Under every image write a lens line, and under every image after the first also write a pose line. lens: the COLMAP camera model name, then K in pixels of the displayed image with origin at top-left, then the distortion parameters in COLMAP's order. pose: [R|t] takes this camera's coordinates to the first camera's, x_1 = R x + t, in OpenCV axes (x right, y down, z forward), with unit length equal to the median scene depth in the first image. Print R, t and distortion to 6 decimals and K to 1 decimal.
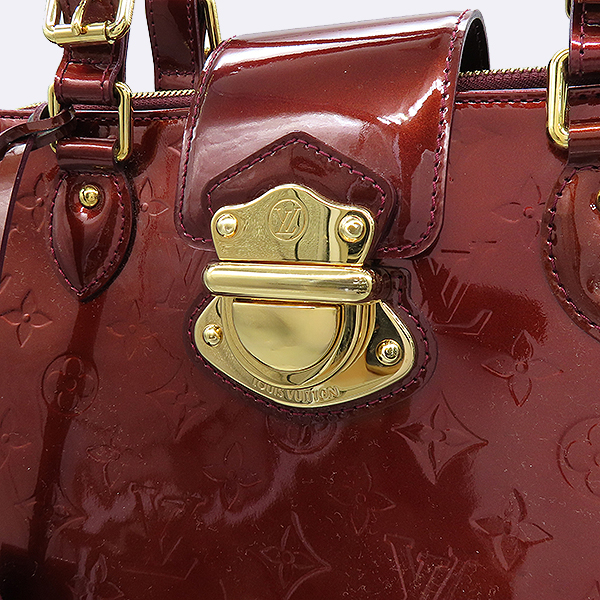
lens RADIAL K [[987.5, 0, 300.0], [0, 987.5, 300.0], [0, 0, 1]] dist [-0.047342, 0.007979]
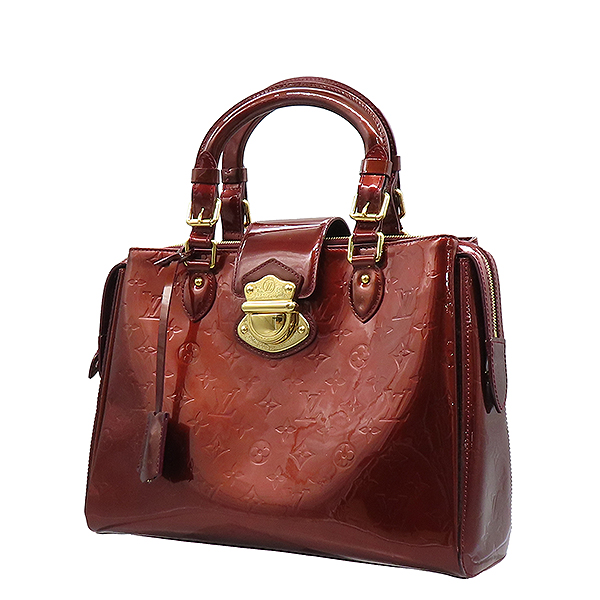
lens RADIAL K [[1635.2, 0, 300.0], [0, 1635.2, 300.0], [0, 0, 1]] dist [0.001943, 0.020303]
pose [[0.997782, 0.010398, -0.065749, 0.364298], [-0.019996, 0.988924, -0.147070, 0.615971], [0.063492, 0.148059, 0.986938, -3.488485]]
